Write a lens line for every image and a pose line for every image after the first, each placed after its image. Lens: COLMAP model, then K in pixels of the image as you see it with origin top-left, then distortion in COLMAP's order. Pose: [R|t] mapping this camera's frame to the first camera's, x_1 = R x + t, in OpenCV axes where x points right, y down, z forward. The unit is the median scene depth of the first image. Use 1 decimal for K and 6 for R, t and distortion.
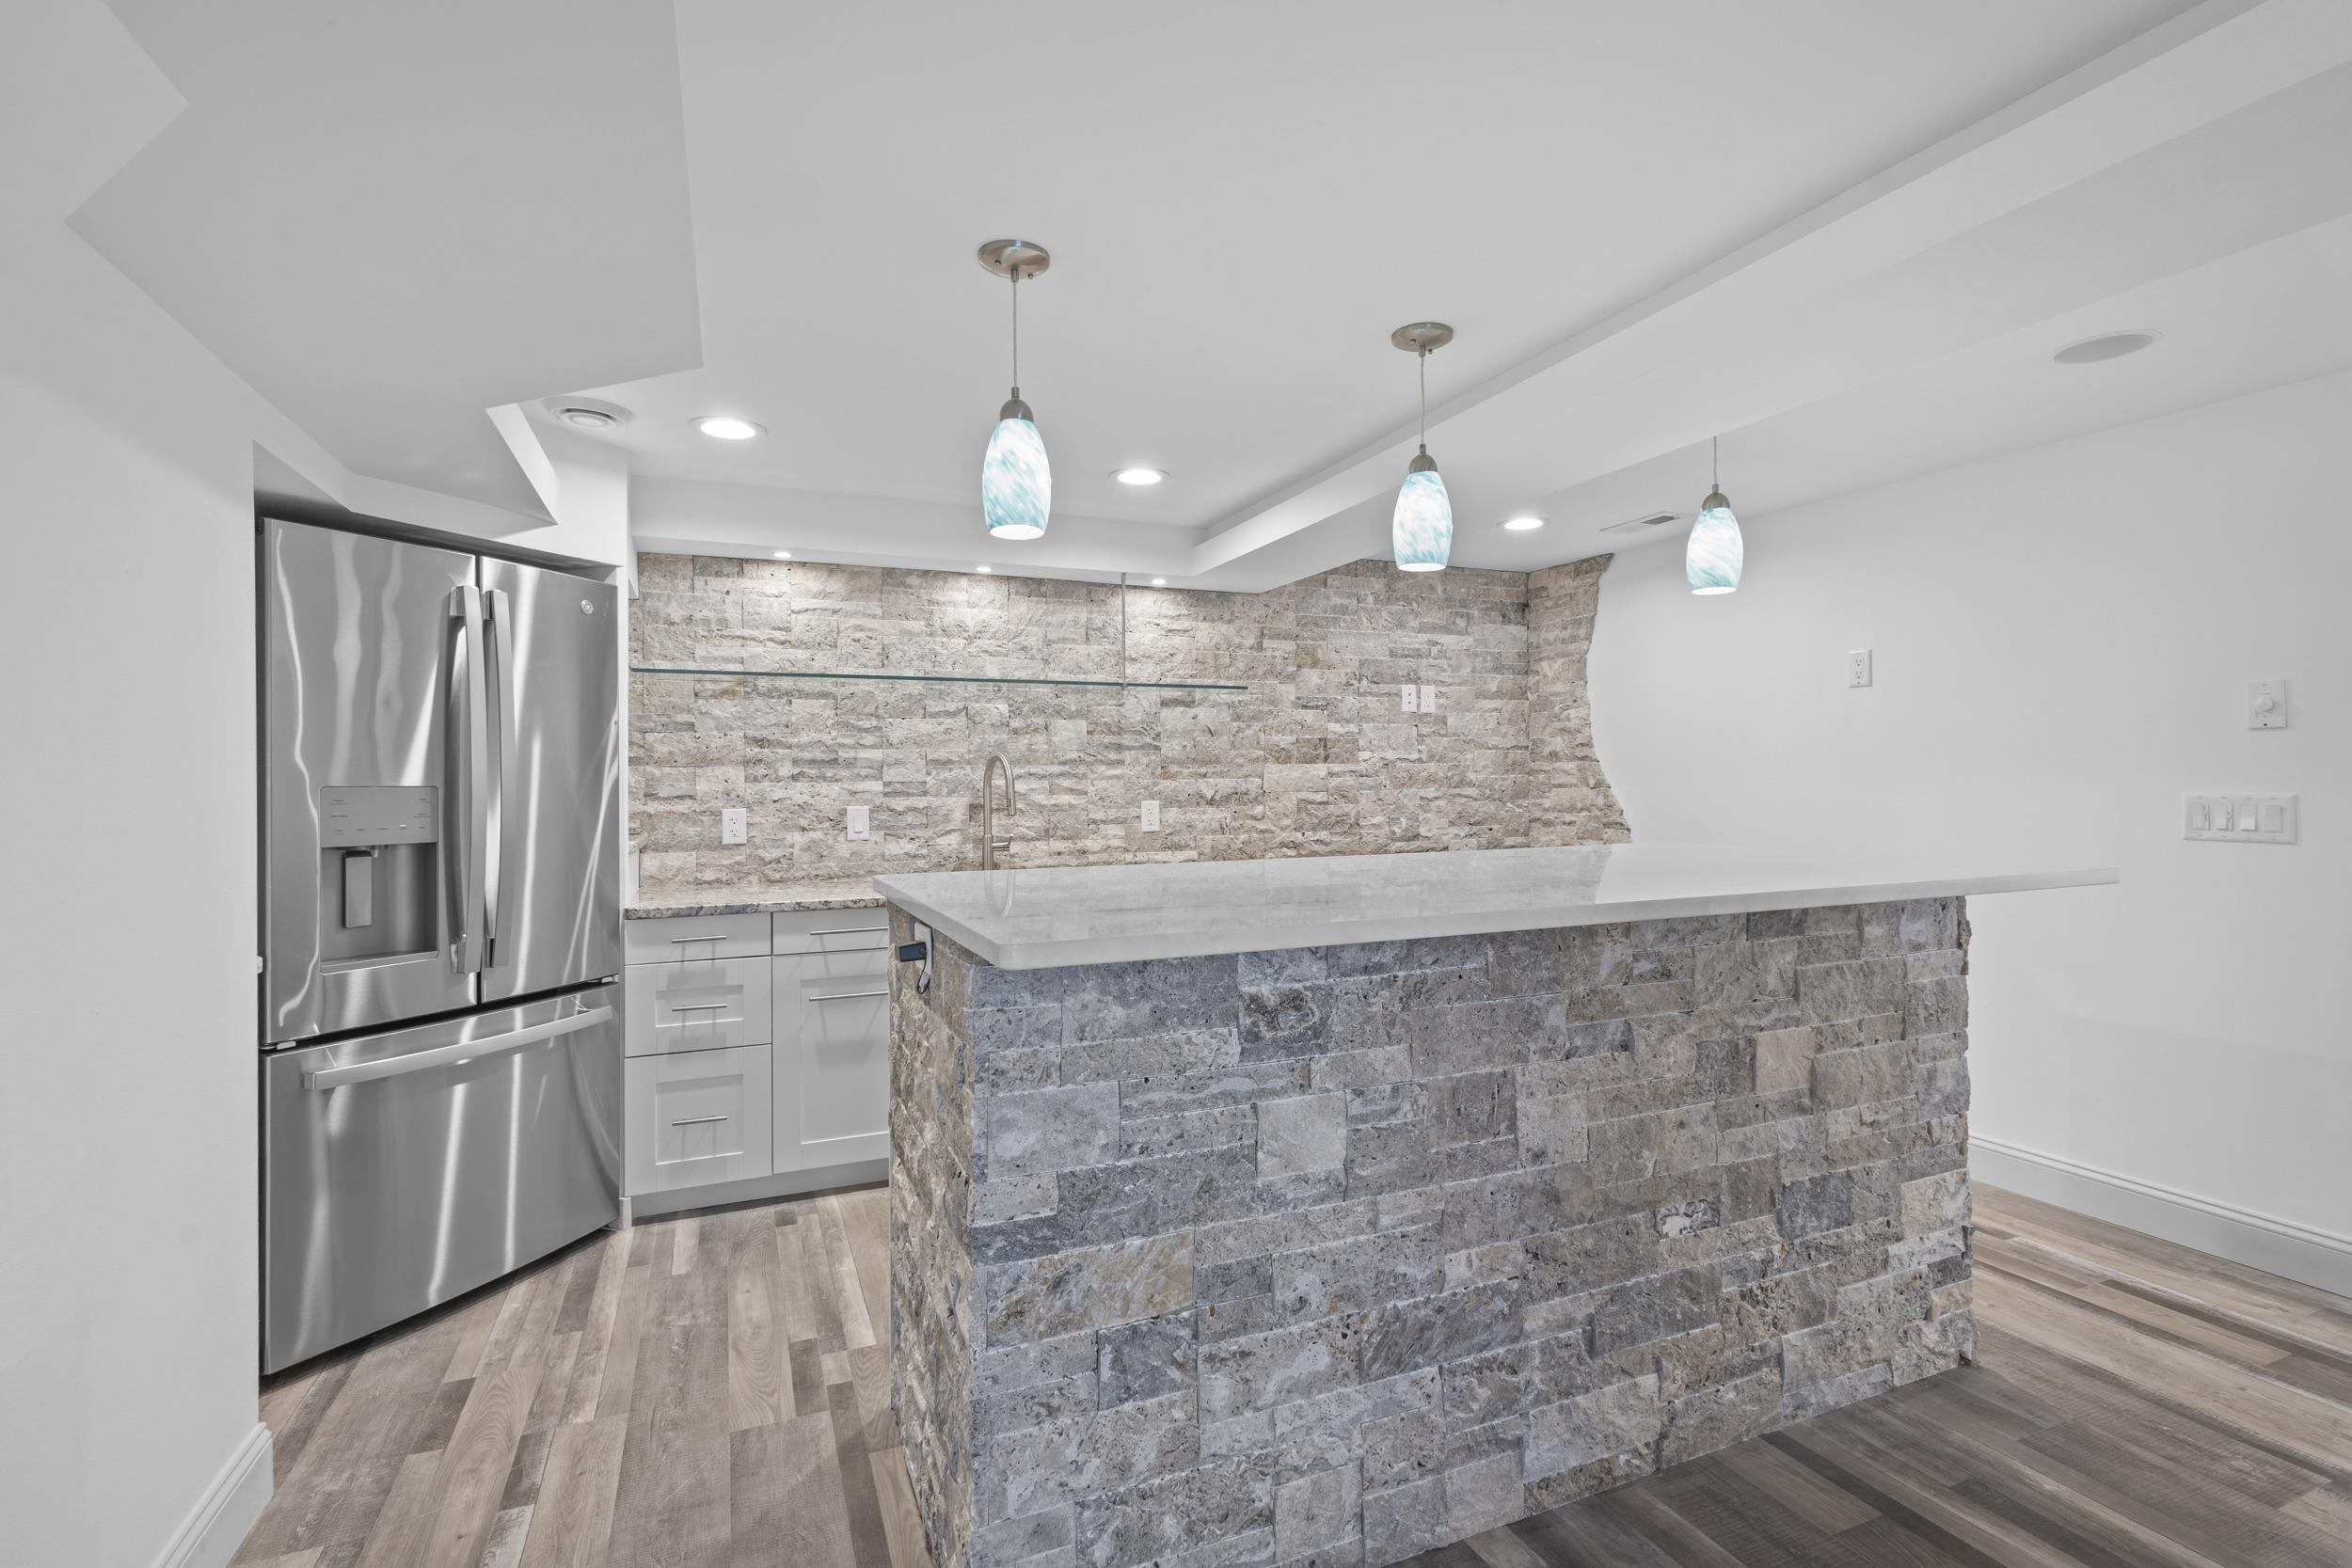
lens RADIAL K [[1073.0, 0, 1174.2], [0, 1073.0, 781.4], [0, 0, 1]] dist [0.003461, -0.000035]
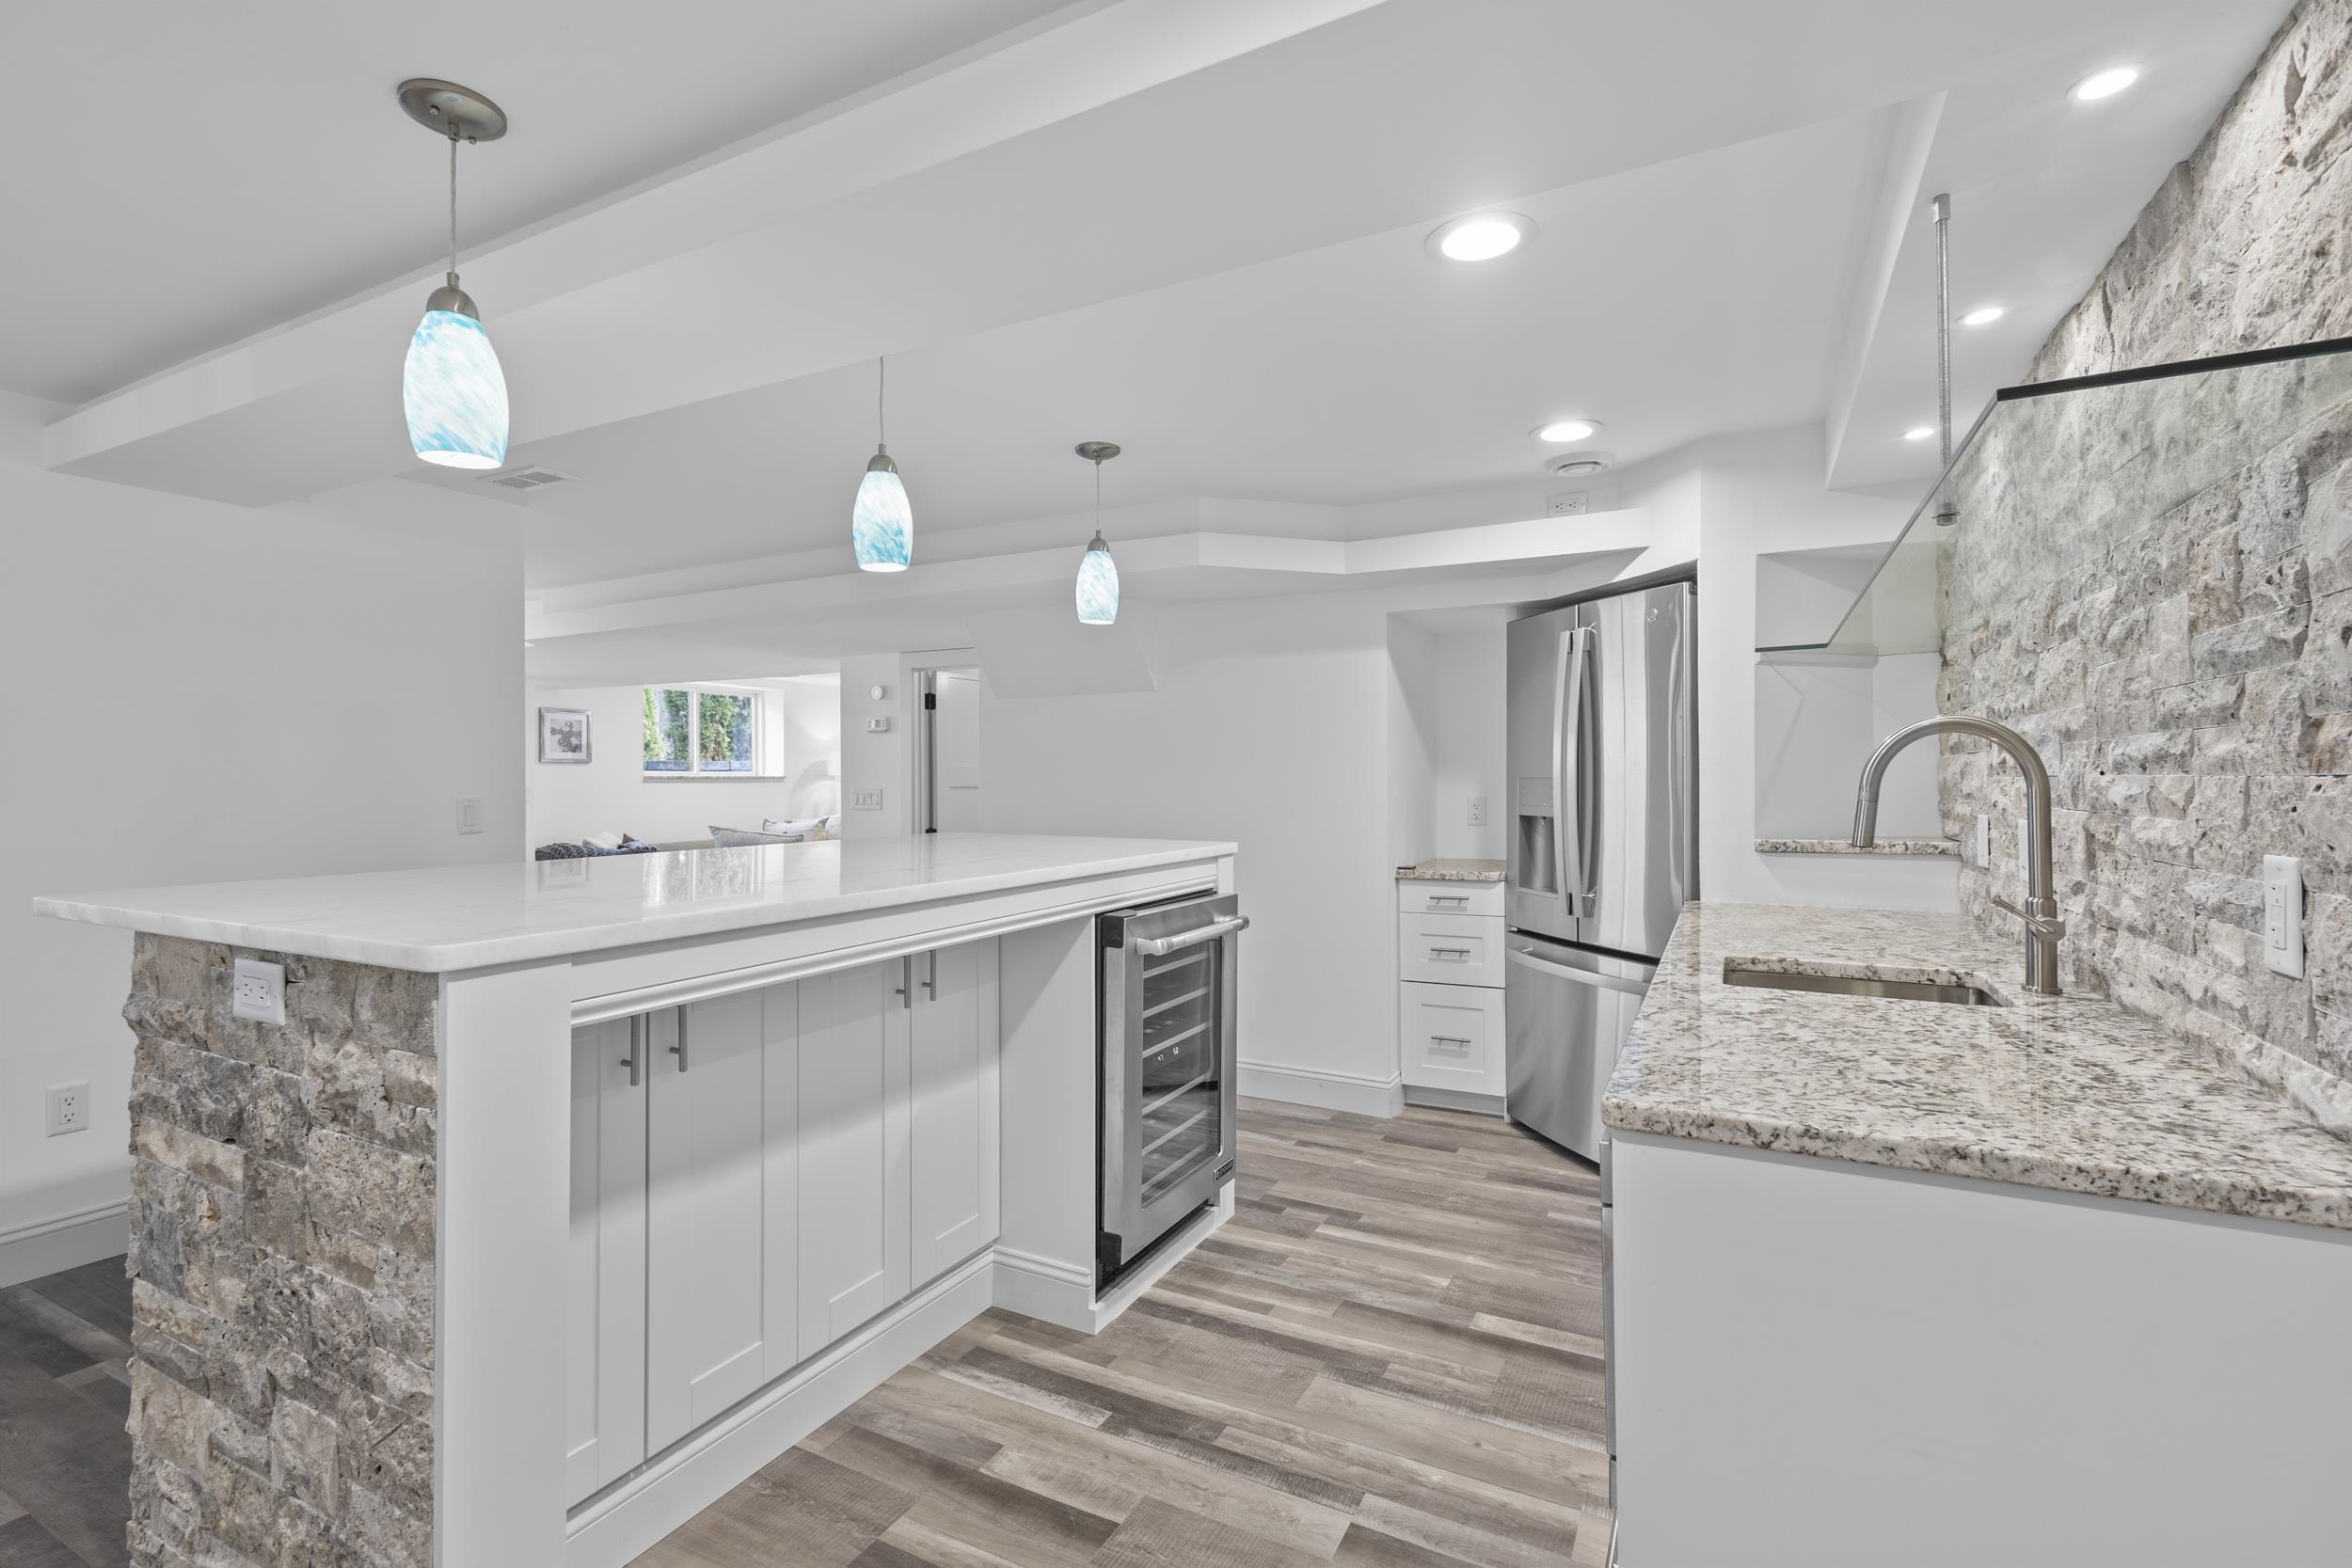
lens RADIAL K [[1073.0, 0, 1180.6], [0, 1073.0, 779.6], [0, 0, 1]] dist [0.003461, -0.000035]
pose [[-0.777346, 0.003137, -0.629065, 0.656050], [0.005012, 0.999987, -0.001207, 0.007025], [0.629053, -0.004091, -0.777352, 1.986284]]
